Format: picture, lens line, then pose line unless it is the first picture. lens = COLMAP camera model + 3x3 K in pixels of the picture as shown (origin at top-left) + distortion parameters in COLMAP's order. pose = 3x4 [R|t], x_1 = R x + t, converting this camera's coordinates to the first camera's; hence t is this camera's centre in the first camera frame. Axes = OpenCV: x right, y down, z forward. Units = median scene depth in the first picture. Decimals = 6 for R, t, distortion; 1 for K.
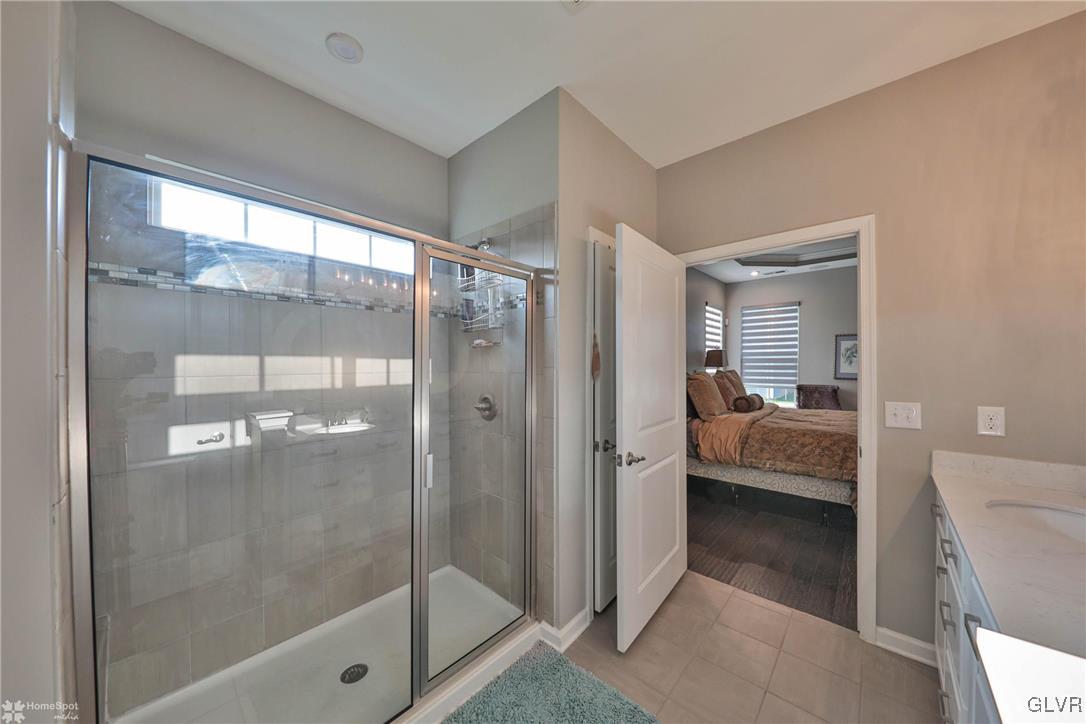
lens RADIAL K [[363.9, 0, 540.8], [0, 363.9, 366.8], [0, 0, 1]] dist [-0.001352, -0.001993]
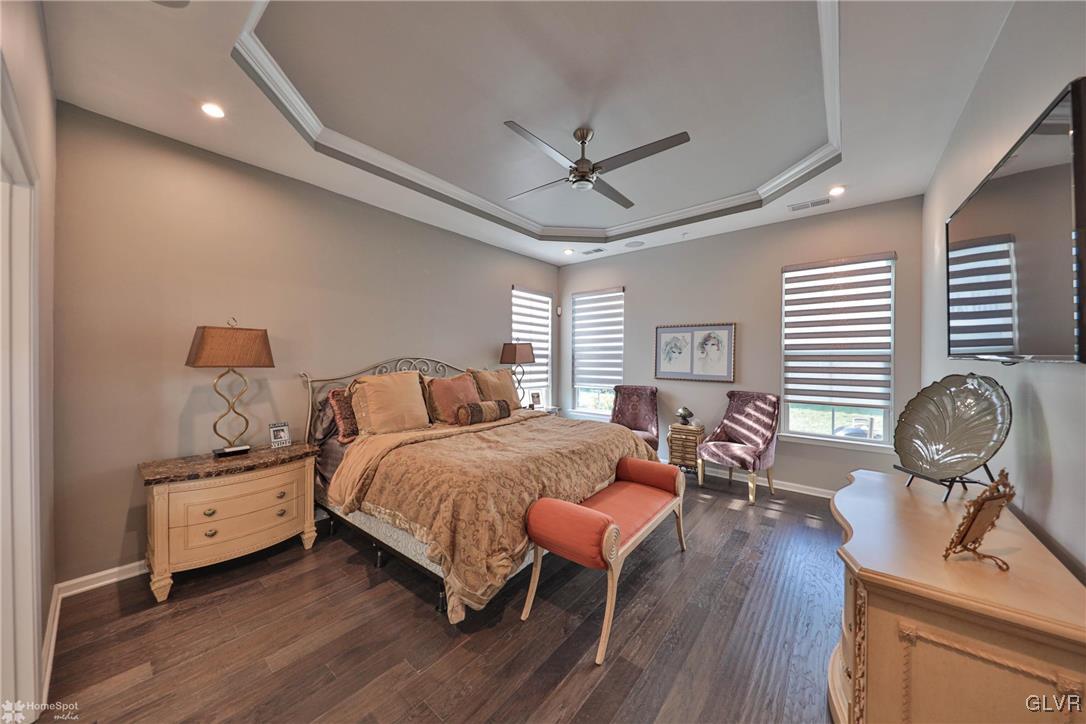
lens RADIAL K [[363.9, 0, 567.7], [0, 363.9, 362.3], [0, 0, 1]] dist [-0.001352, -0.001993]
pose [[0.995551, 0.002914, 0.094177, 0.502774], [-0.002947, 0.999996, 0.000217, -0.003915], [-0.094176, -0.000494, 0.995555, 0.170218]]
